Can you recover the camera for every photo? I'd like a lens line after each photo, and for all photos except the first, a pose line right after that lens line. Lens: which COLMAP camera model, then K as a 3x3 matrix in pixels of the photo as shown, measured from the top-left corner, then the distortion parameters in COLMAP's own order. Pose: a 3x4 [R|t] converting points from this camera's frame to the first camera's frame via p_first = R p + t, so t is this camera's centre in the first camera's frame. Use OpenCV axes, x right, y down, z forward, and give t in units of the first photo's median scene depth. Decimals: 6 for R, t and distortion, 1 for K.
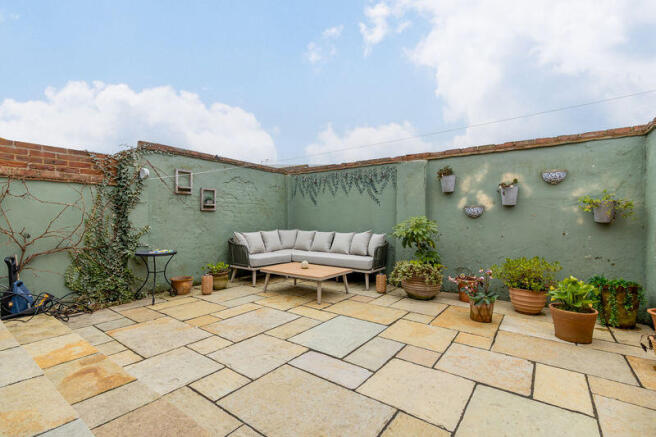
lens RADIAL K [[299.4, 0, 328.0], [0, 299.4, 218.5], [0, 0, 1]] dist [-0.003495, -0.000984]
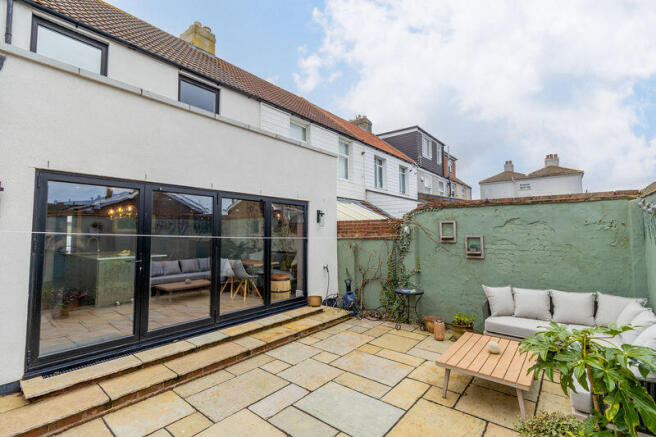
lens RADIAL K [[299.4, 0, 328.0], [0, 299.4, 218.5], [0, 0, 1]] dist [-0.003495, -0.000984]
pose [[-0.062259, -0.057646, -0.996394, 0.781632], [0.007467, 0.998276, -0.058222, -0.131984], [0.998032, -0.011065, -0.061721, 0.742534]]
